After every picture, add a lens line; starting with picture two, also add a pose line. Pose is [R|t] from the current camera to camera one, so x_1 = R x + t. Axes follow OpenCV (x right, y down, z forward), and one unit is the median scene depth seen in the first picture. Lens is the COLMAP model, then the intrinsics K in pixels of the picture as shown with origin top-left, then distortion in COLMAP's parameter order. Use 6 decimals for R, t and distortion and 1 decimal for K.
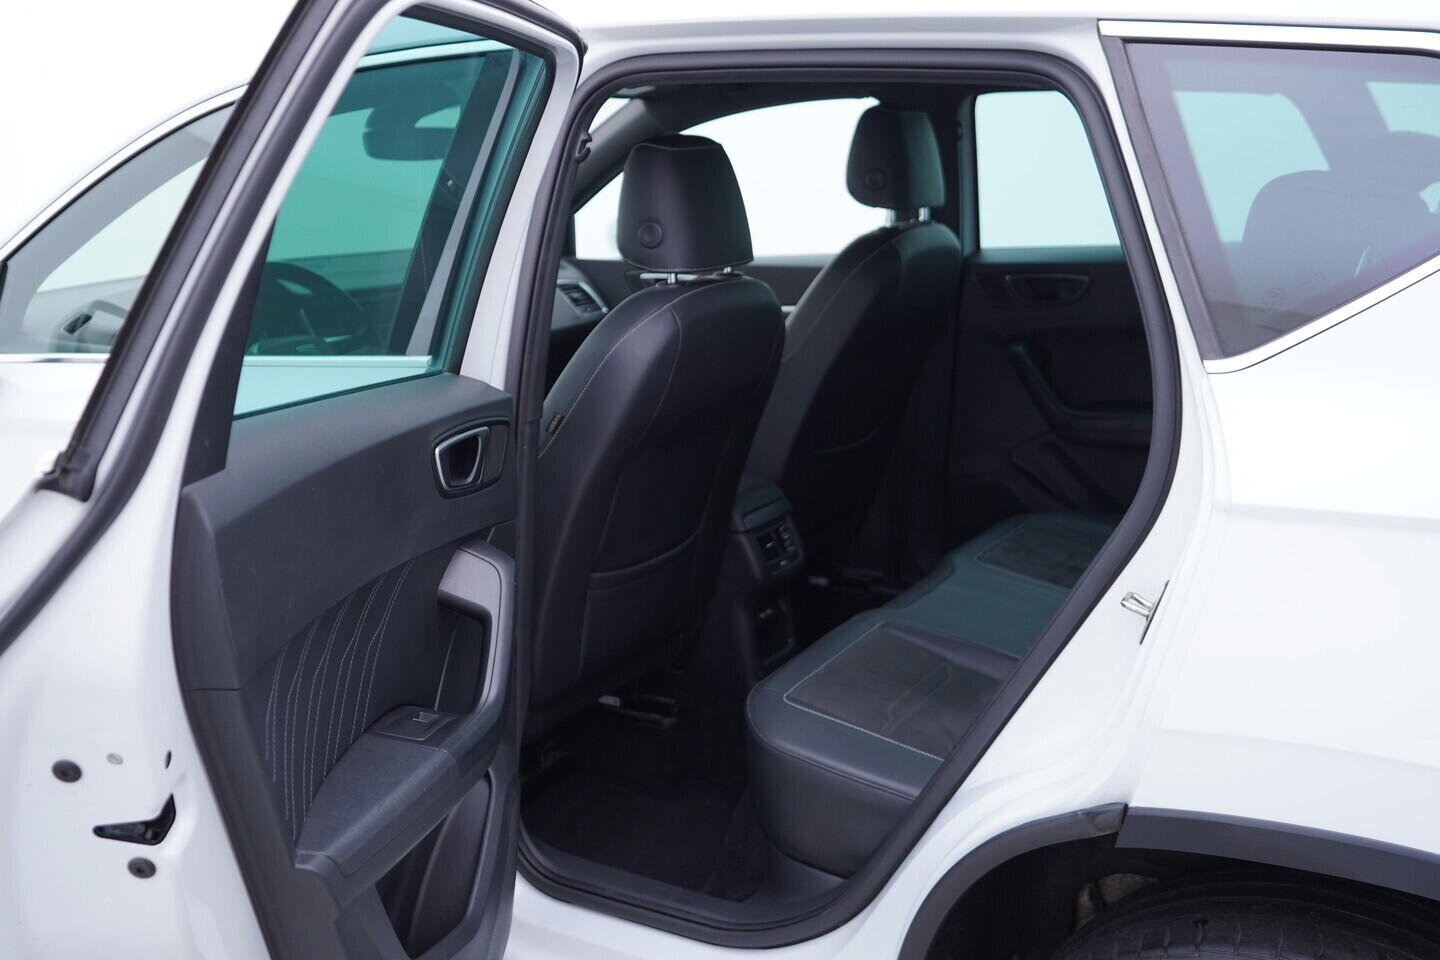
lens RADIAL K [[1484.7, 0, 715.2], [0, 1484.7, 479.9], [0, 0, 1]] dist [-0.000424, 0.000000]
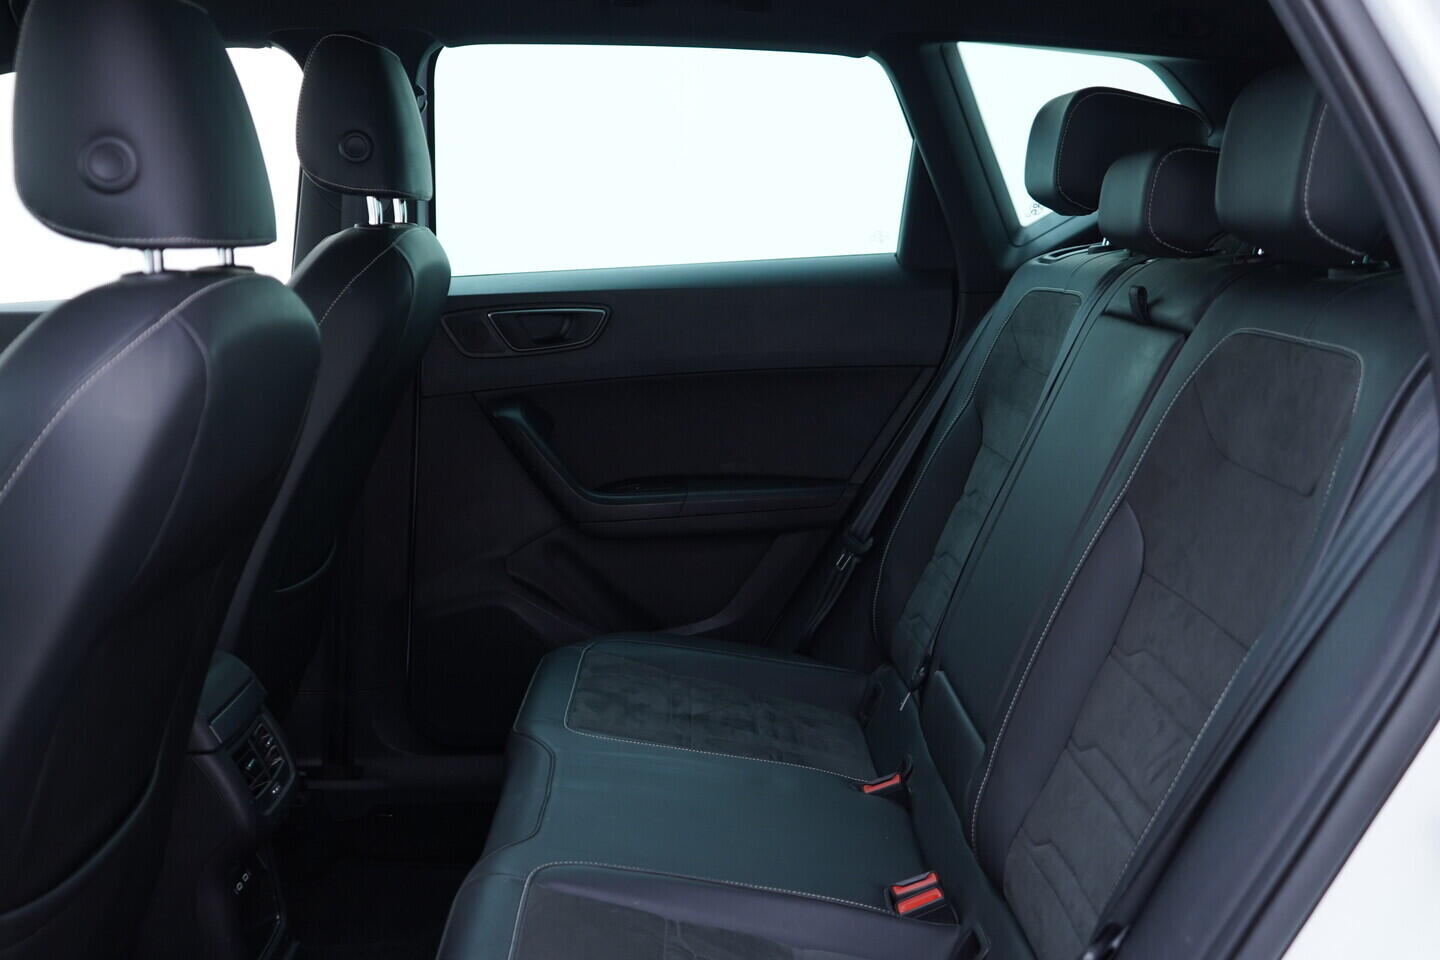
lens RADIAL K [[1484.7, 0, 726.6], [0, 1484.7, 474.3], [0, 0, 1]] dist [-0.000424, 0.000000]
pose [[0.843177, -0.075512, 0.532307, -0.103676], [0.114423, 0.992609, -0.040438, -0.022579], [-0.525319, 0.095005, 0.845585, 0.403390]]
